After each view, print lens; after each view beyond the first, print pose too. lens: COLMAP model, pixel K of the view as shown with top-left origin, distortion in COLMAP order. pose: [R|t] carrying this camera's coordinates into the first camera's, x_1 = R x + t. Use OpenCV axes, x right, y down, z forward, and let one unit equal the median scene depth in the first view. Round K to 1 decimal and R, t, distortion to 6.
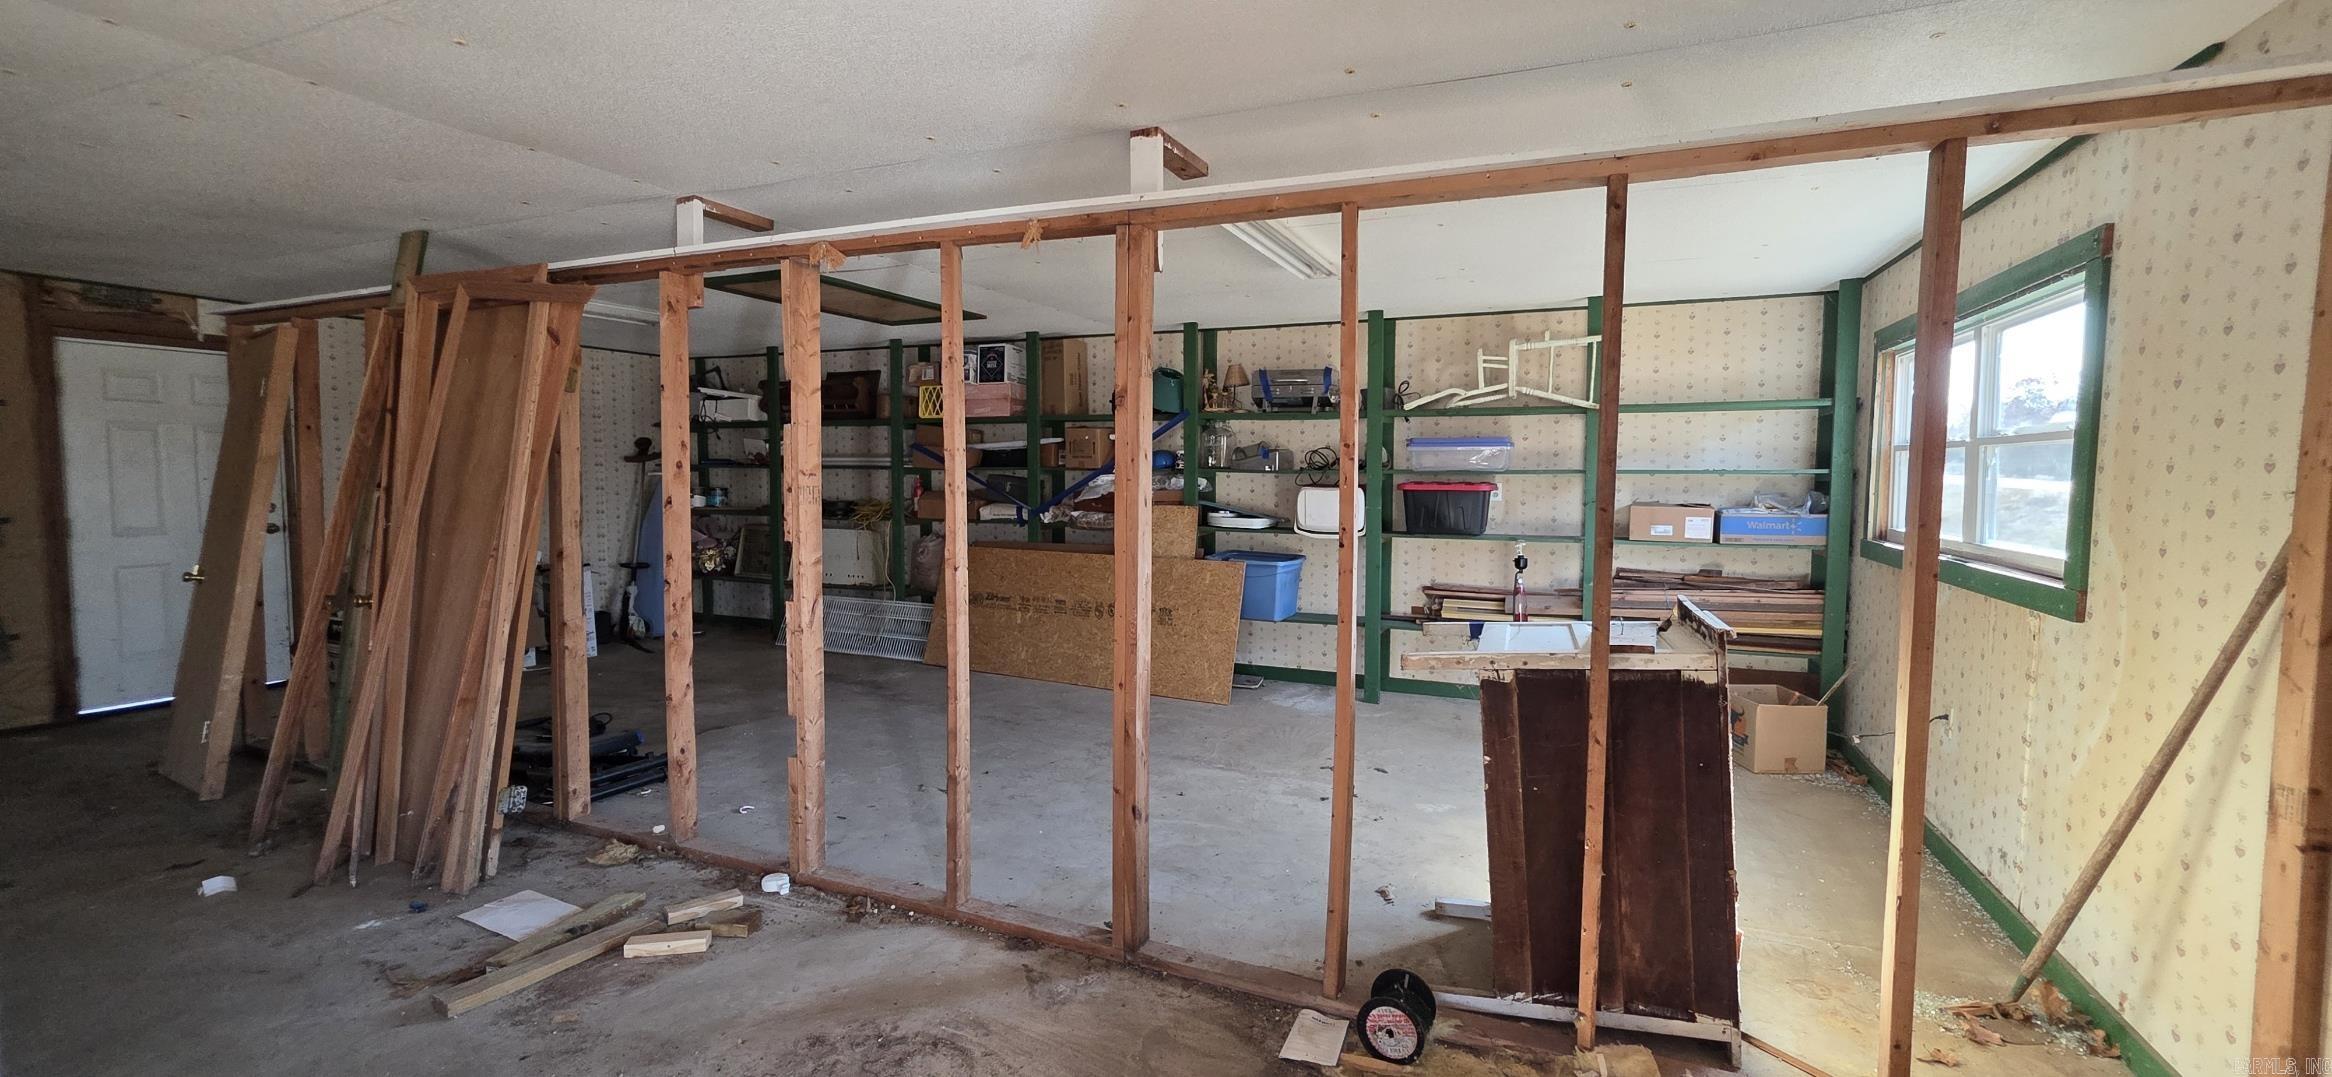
lens RADIAL K [[953.4, 0, 1166.0], [0, 953.4, 538.5], [0, 0, 1]] dist [0.000891, 0.000139]
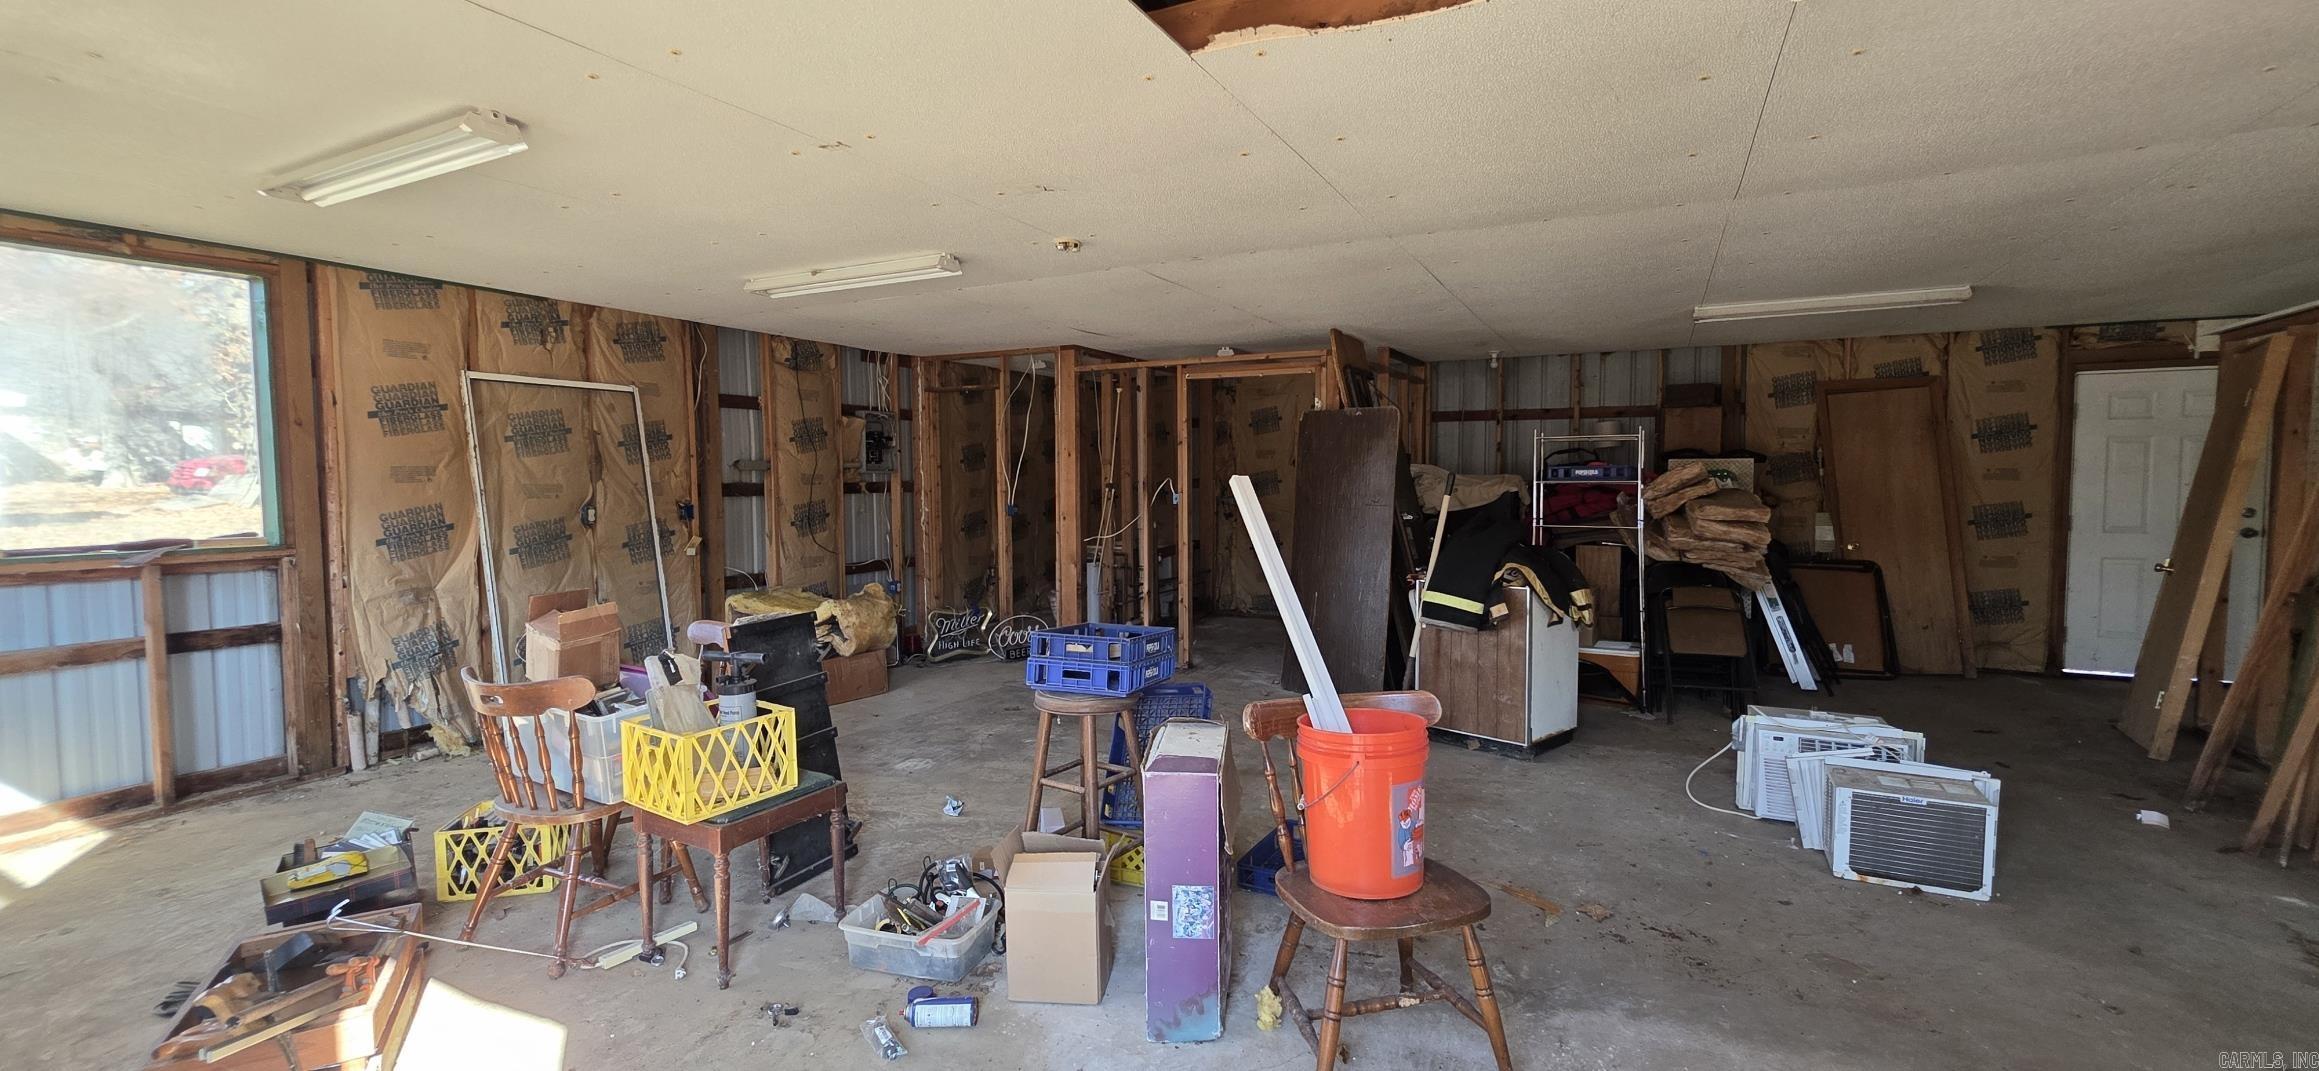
lens RADIAL K [[955.8, 0, 1159.5], [0, 955.8, 535.5], [0, 0, 1]] dist [-0.024950, 0.008329]
pose [[-0.051537, 0.044432, -0.997682, 0.159152], [-0.060069, 0.997063, 0.047507, 0.018401], [0.996863, 0.062379, -0.048717, -0.144121]]
